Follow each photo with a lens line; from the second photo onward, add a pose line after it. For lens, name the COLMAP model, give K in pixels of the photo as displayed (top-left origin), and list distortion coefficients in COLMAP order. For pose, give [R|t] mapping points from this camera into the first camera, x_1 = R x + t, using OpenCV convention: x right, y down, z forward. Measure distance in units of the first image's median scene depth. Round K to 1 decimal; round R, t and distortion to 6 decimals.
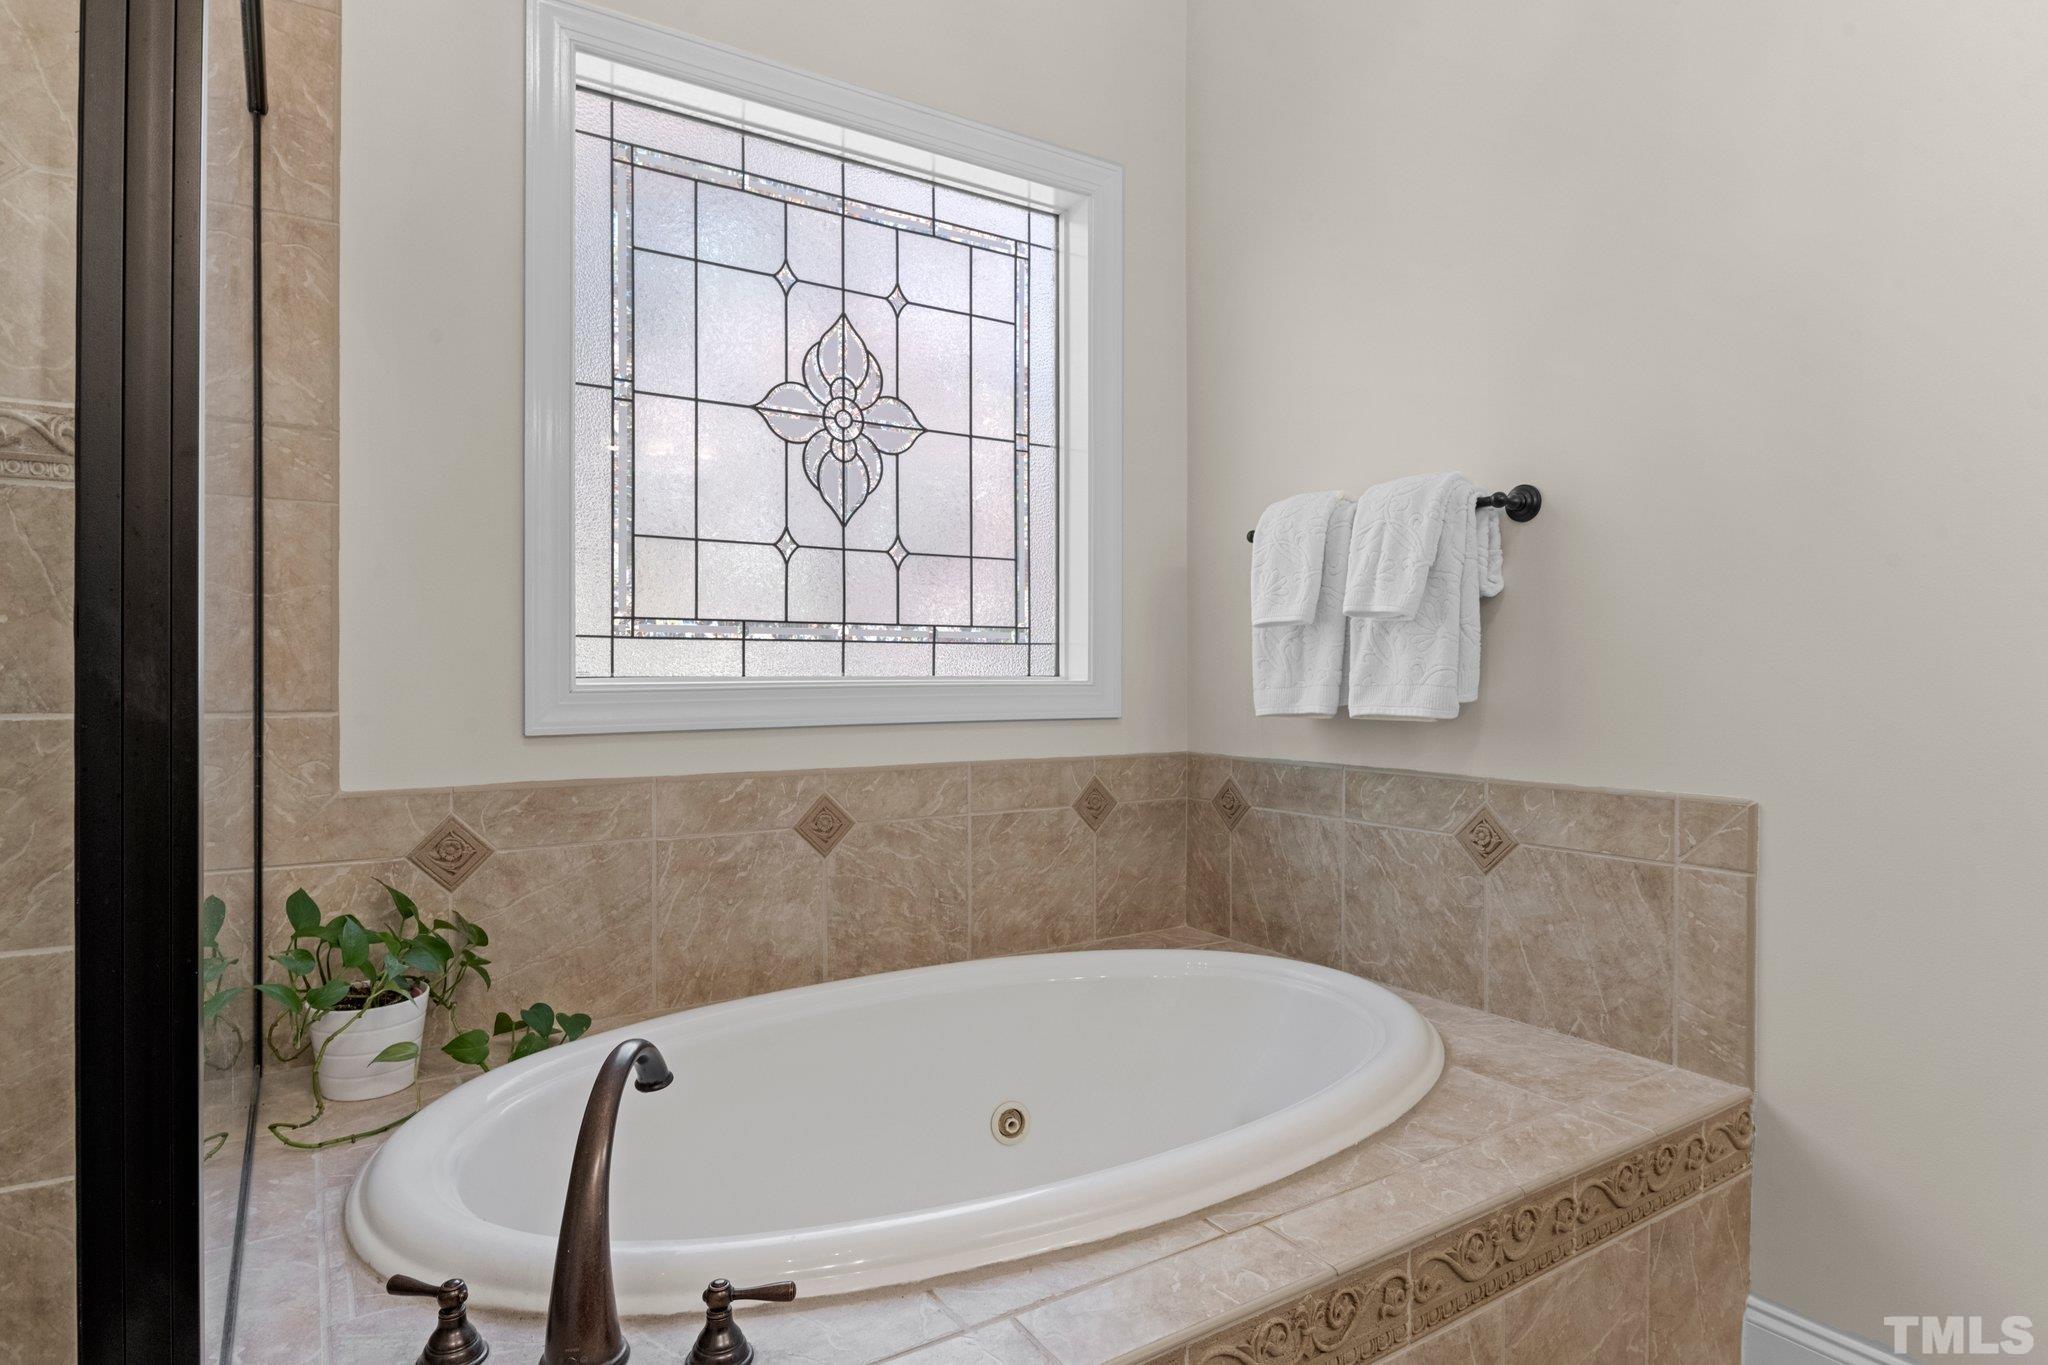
lens RADIAL K [[1127.7, 0, 1024.0], [0, 1127.7, 654.0], [0, 0, 1]] dist [0.007675, 0.001110]
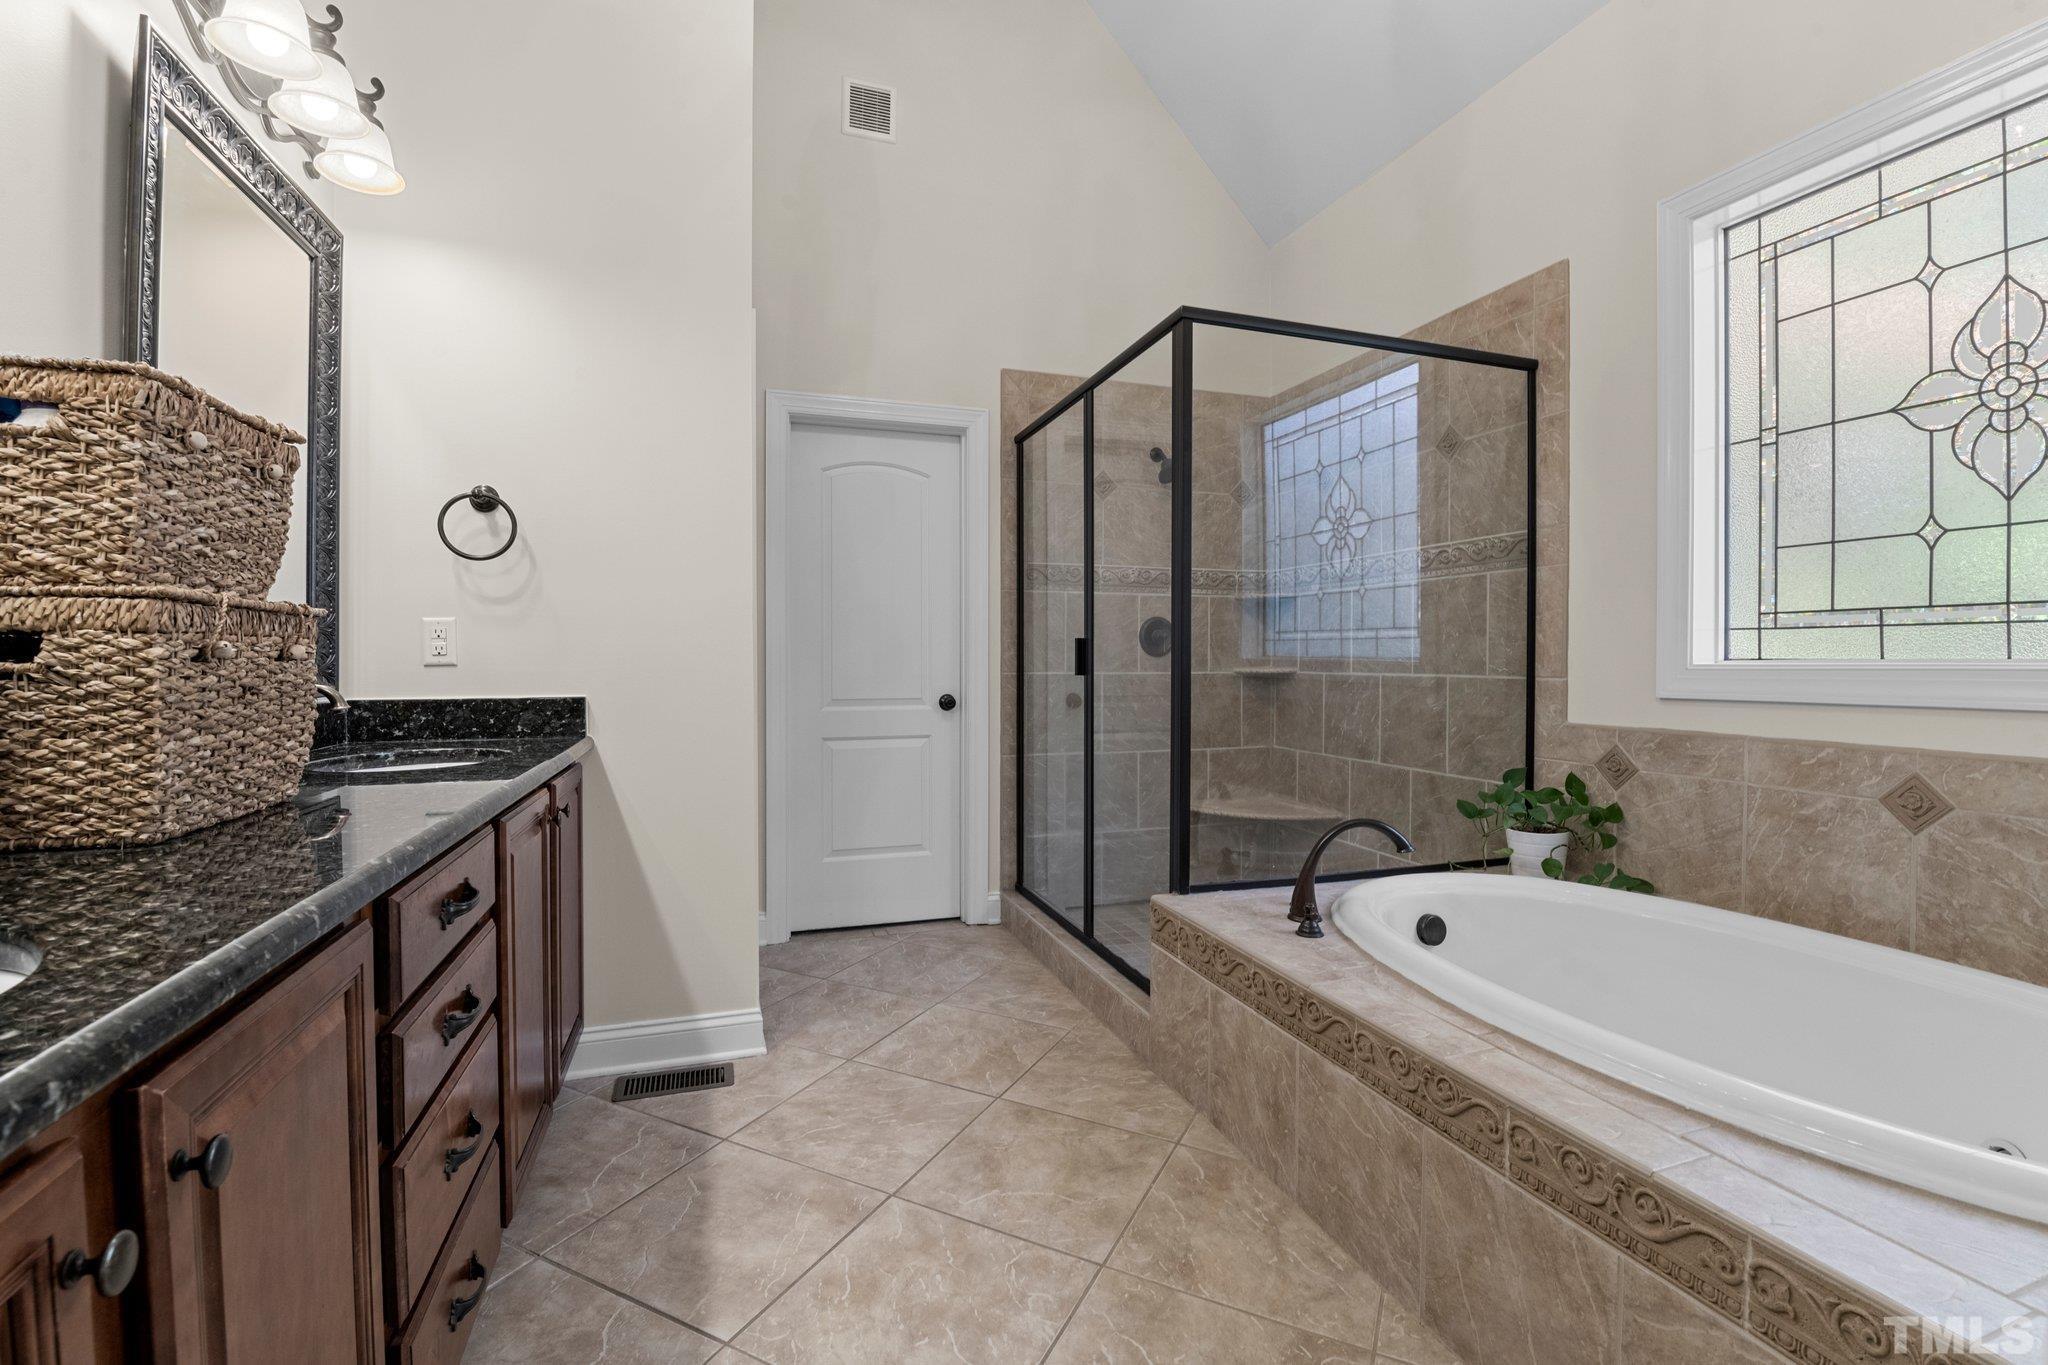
lens RADIAL K [[895.5, 0, 1031.8], [0, 895.5, 672.7], [0, 0, 1]] dist [-0.014425, -0.005070]
pose [[-0.239372, 0.006228, -0.970908, 0.816832], [0.001627, 0.999981, 0.006013, 0.027278], [0.970927, -0.000141, -0.239377, 0.422328]]
